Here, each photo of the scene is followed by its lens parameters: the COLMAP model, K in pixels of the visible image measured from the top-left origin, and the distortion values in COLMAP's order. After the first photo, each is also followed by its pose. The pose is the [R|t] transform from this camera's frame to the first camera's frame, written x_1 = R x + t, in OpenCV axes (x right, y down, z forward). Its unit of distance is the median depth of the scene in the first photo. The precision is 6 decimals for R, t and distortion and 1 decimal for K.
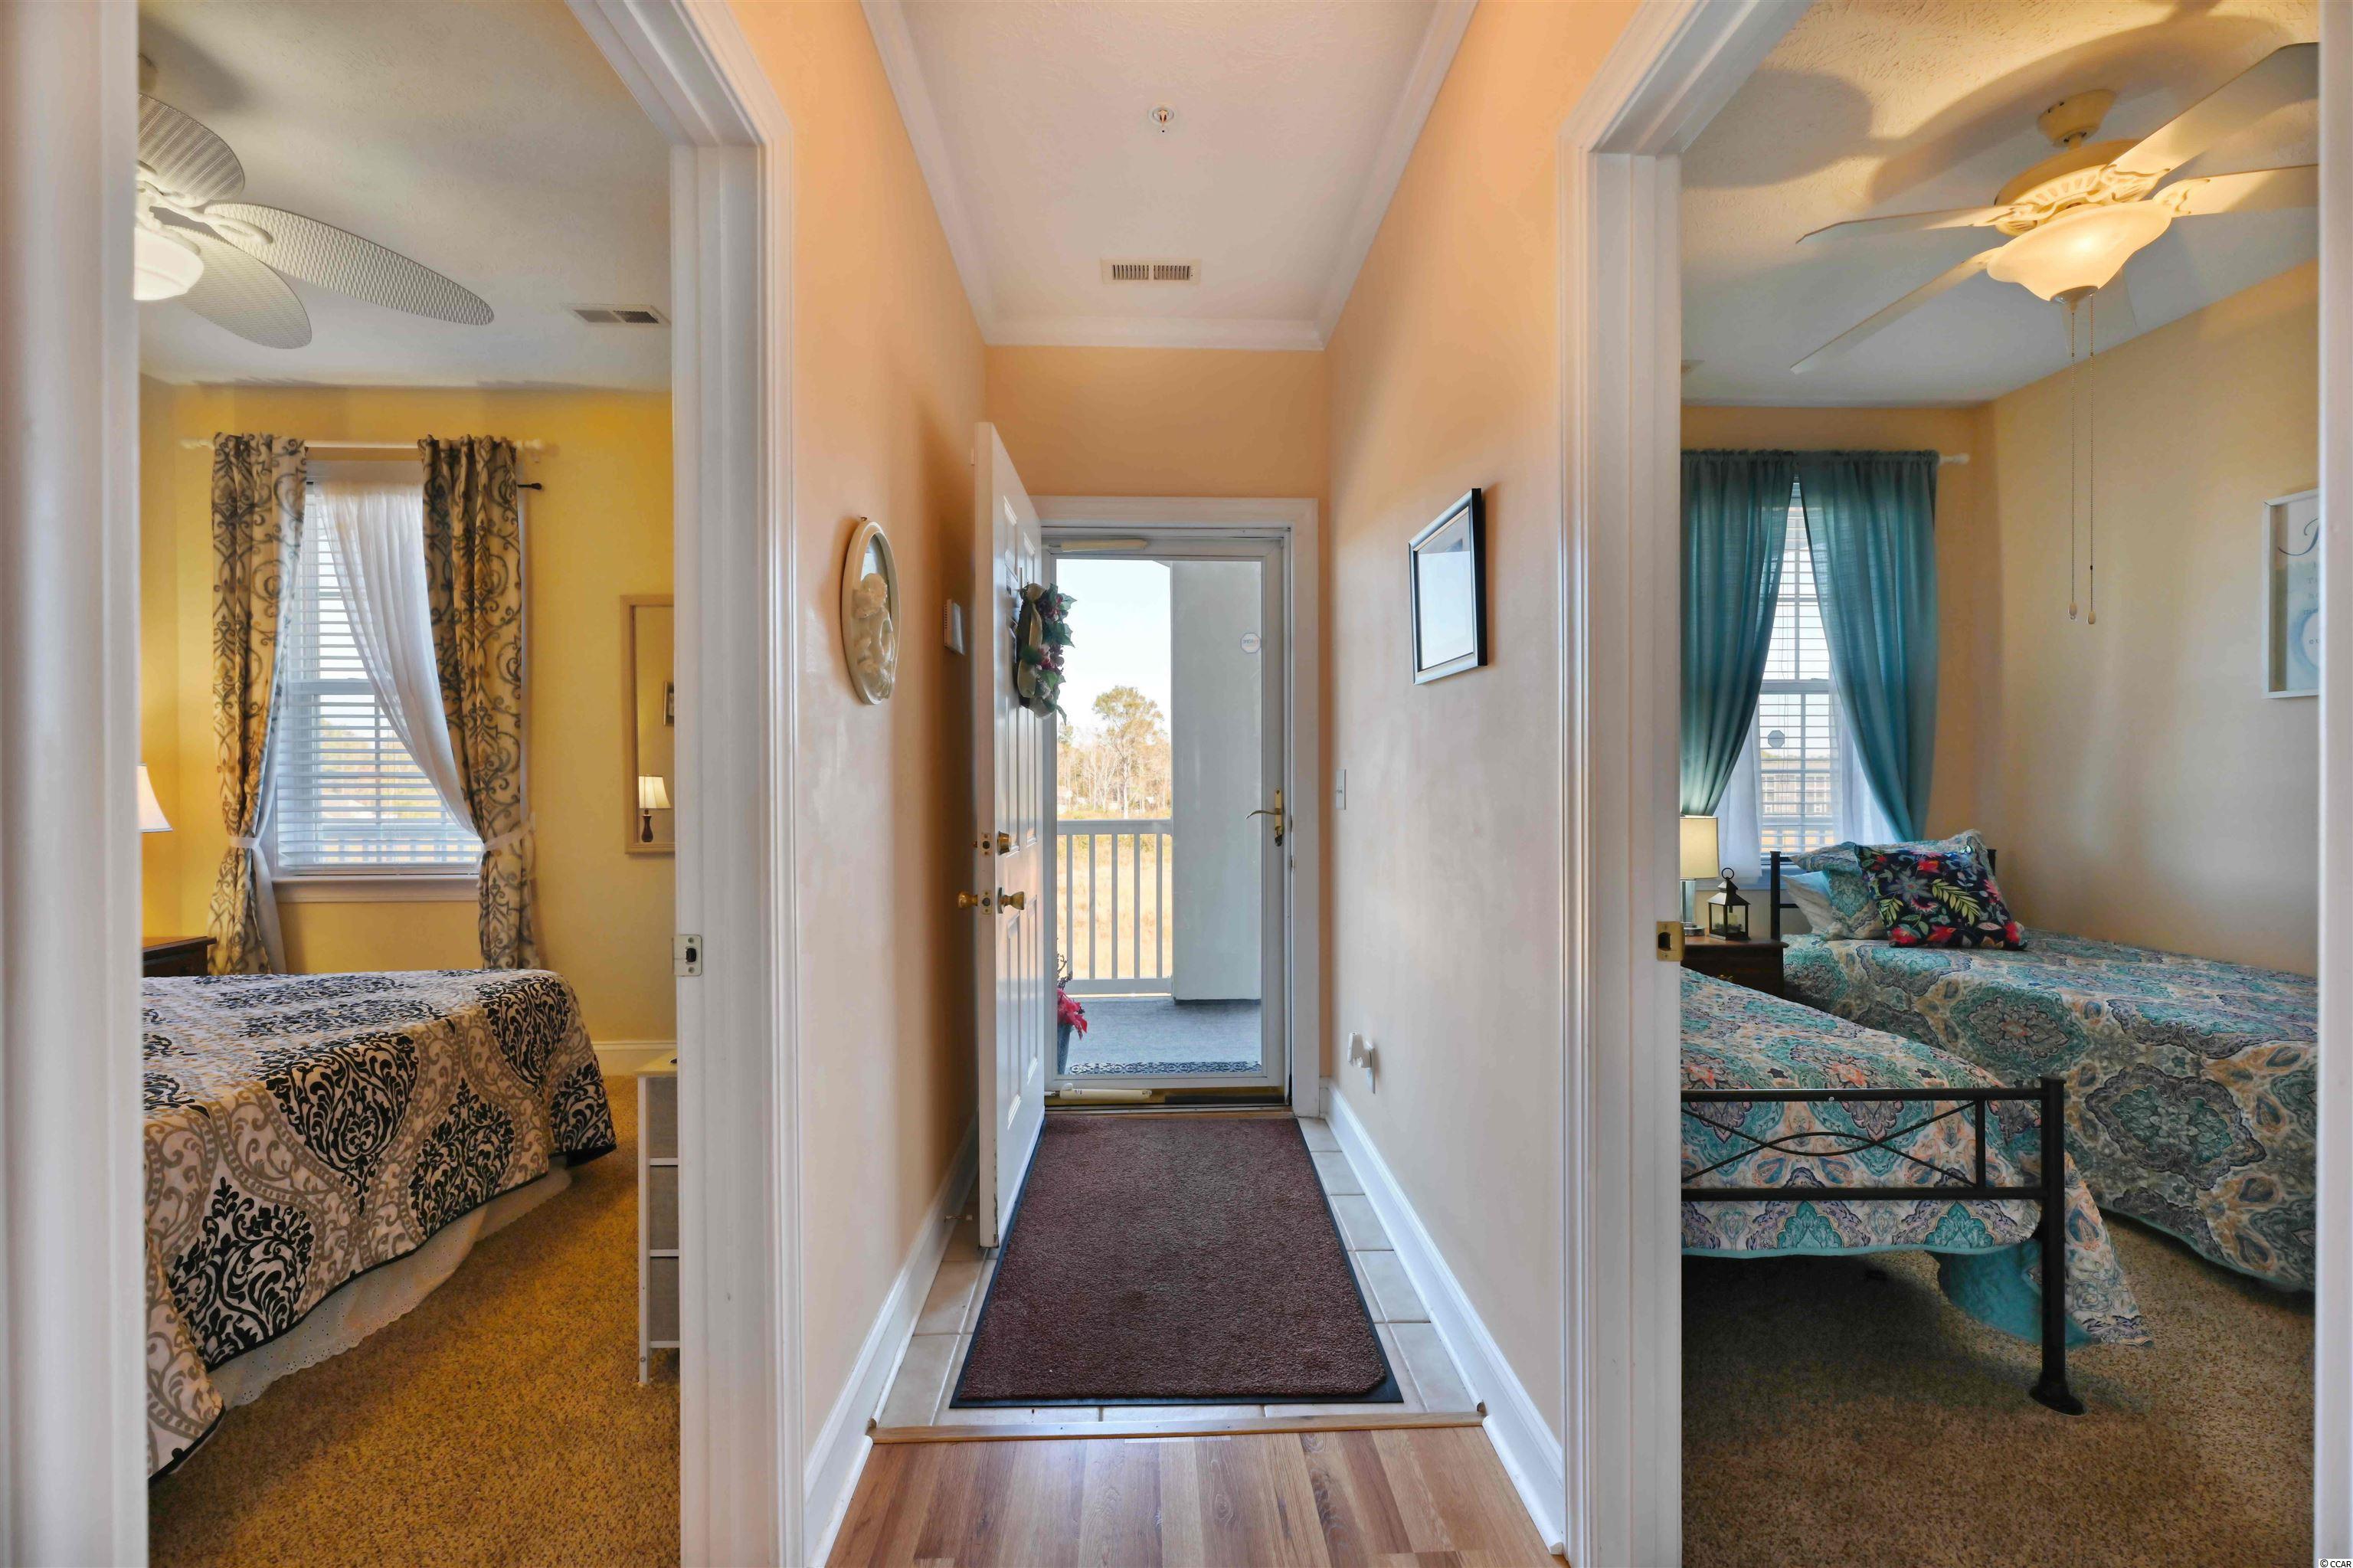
lens RADIAL K [[943.1, 0, 1178.6], [0, 943.1, 786.1], [0, 0, 1]] dist [-0.001591, 0.000369]
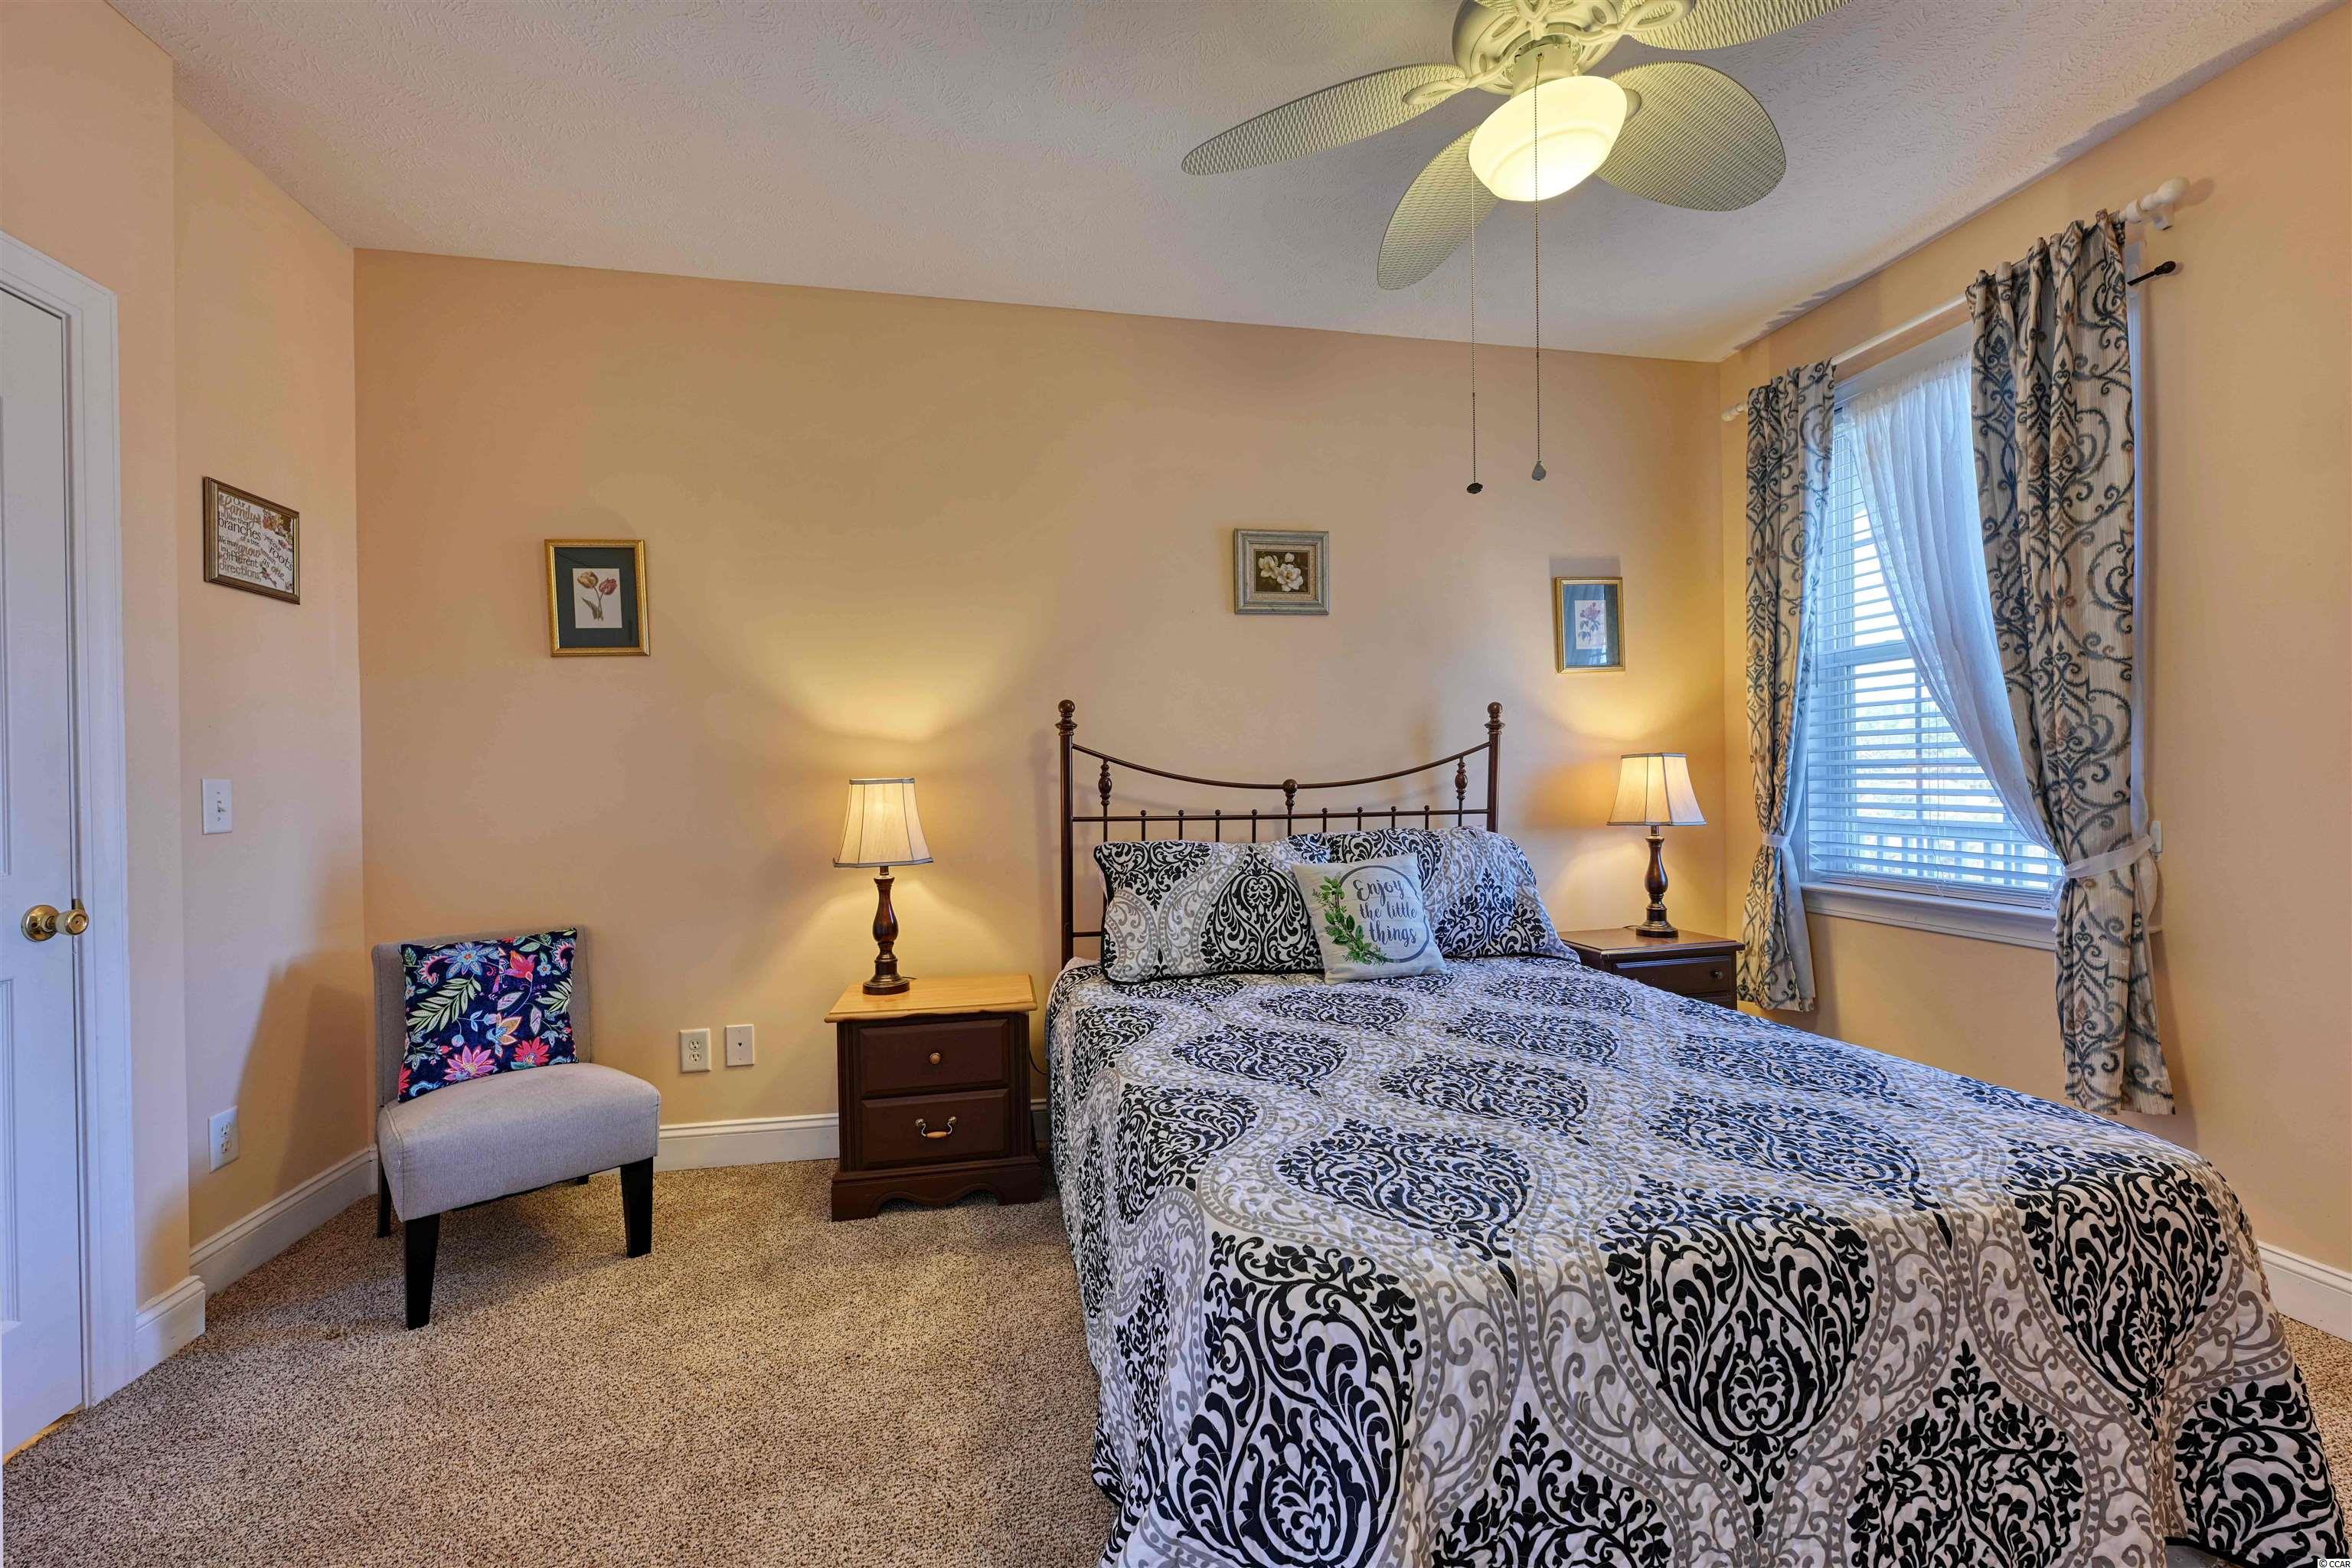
lens RADIAL K [[942.6, 0, 1178.9], [0, 942.6, 785.0], [0, 0, 1]] dist [-0.001591, 0.000369]
pose [[0.150824, 0.006861, -0.988537, -0.198844], [0.004156, 0.999963, 0.007575, -0.001840], [0.988552, -0.005250, 0.150790, 0.313094]]
